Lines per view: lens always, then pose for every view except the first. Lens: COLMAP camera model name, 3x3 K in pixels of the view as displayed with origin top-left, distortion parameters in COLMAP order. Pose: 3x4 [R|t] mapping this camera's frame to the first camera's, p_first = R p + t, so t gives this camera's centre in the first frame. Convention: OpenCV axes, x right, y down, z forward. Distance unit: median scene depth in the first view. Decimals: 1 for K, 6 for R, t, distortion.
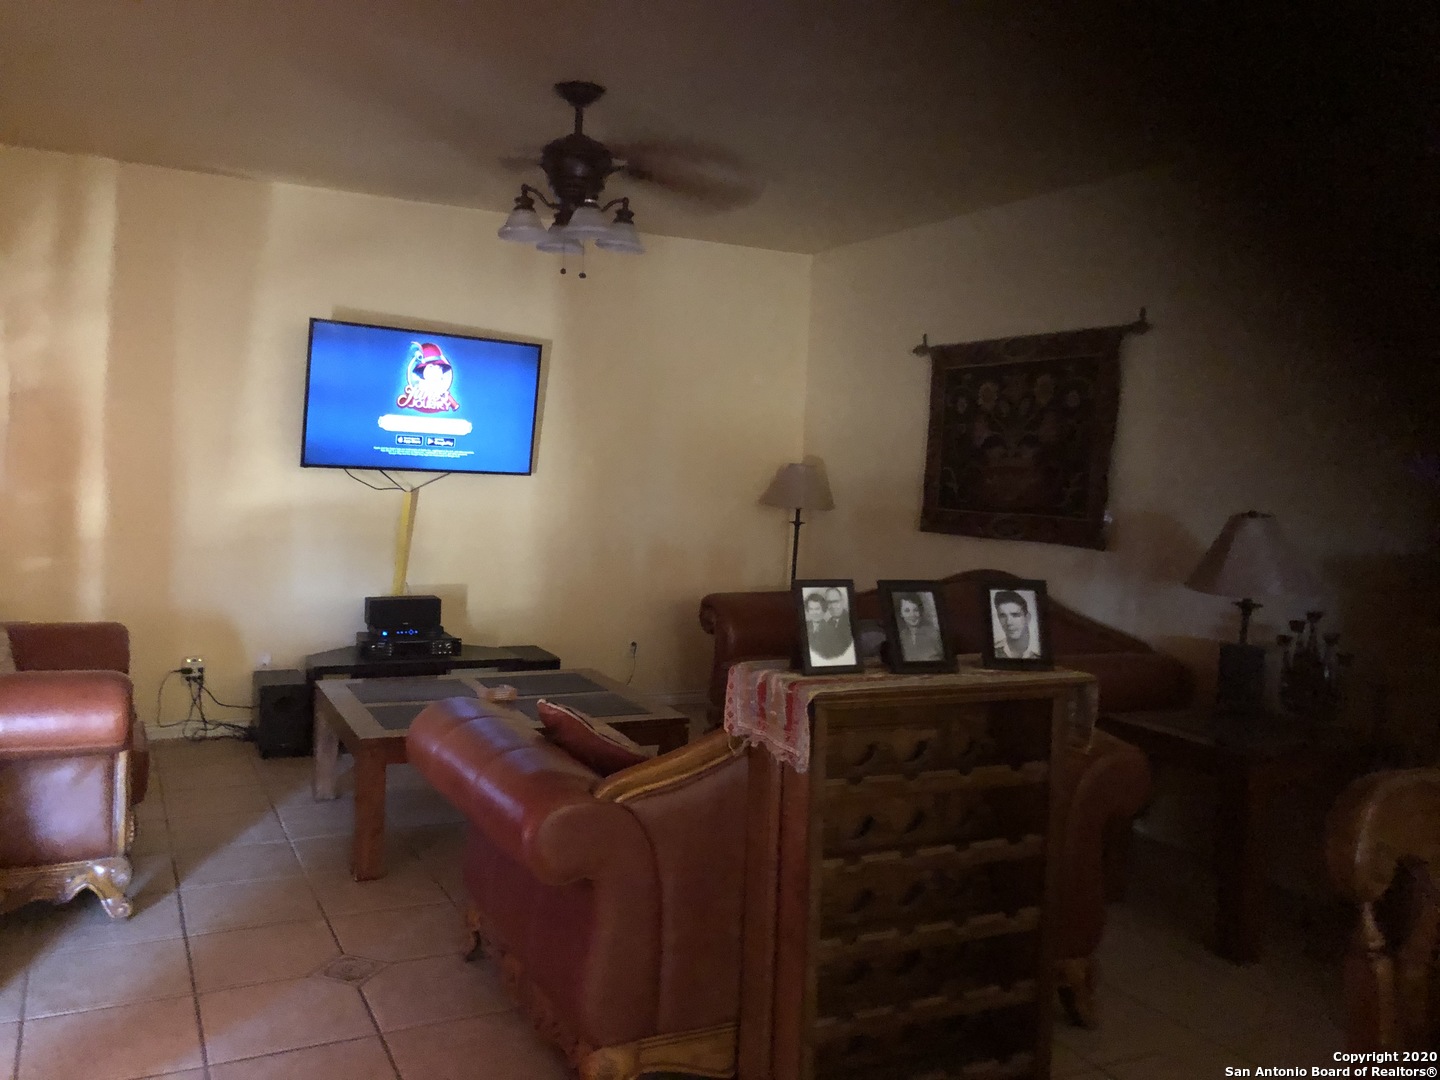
lens RADIAL K [[1195.9, 0, 691.4], [0, 1195.9, 521.9], [0, 0, 1]] dist [0.002239, 0.067425]
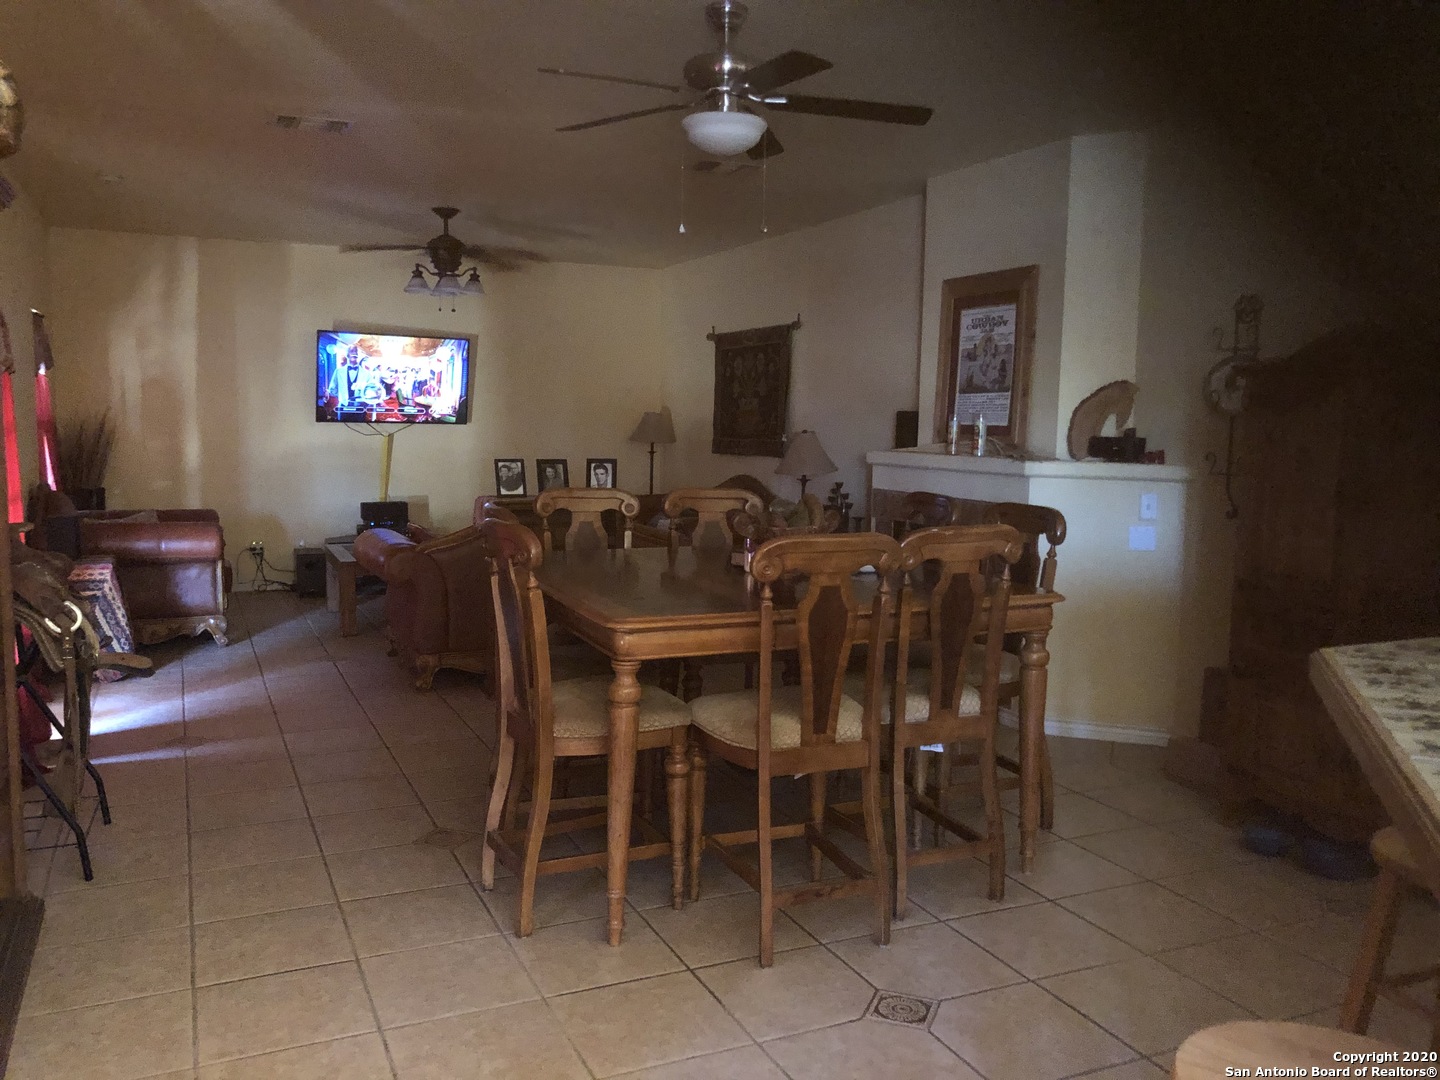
lens RADIAL K [[1199.1, 0, 720.0], [0, 1199.1, 540.0], [0, 0, 1]] dist [0.069756, -0.129235]
pose [[0.999007, -0.025409, -0.036592, 0.369957], [0.027286, 0.998286, 0.051767, 0.058364], [0.035214, -0.052714, 0.997989, -0.832299]]
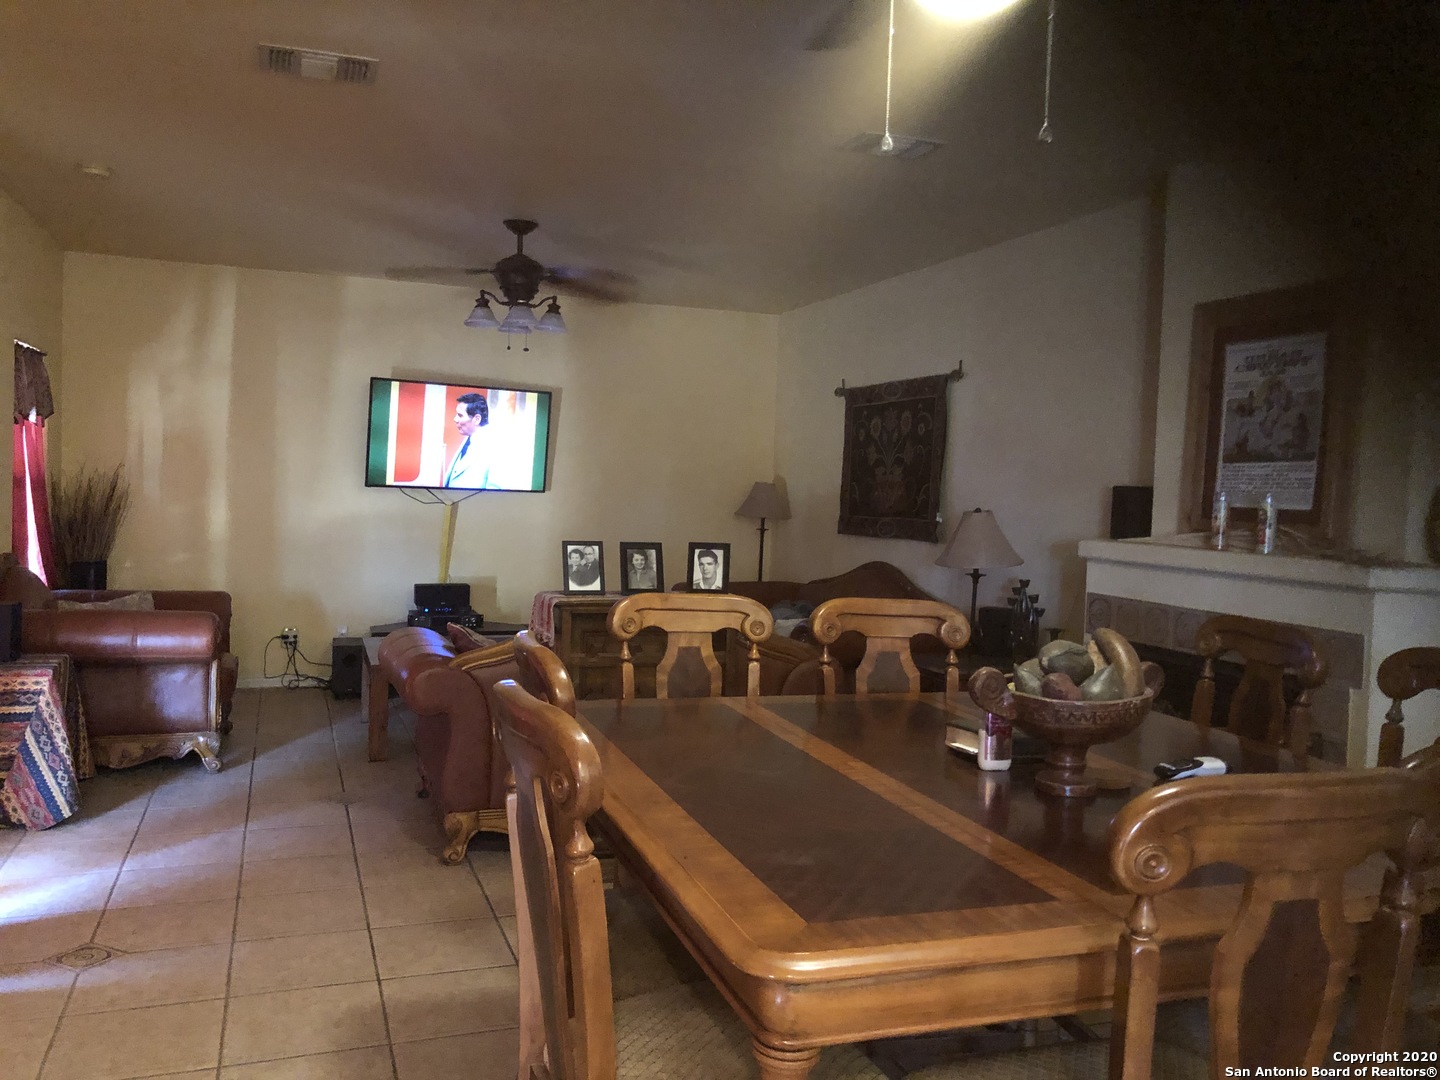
lens RADIAL K [[1199.1, 0, 720.0], [0, 1199.1, 540.0], [0, 0, 1]] dist [0.069756, -0.129235]
pose [[0.993721, -0.004131, -0.111807, 0.301094], [0.003043, 0.999946, -0.009902, 0.038834], [0.111842, 0.009500, 0.993681, -0.415218]]
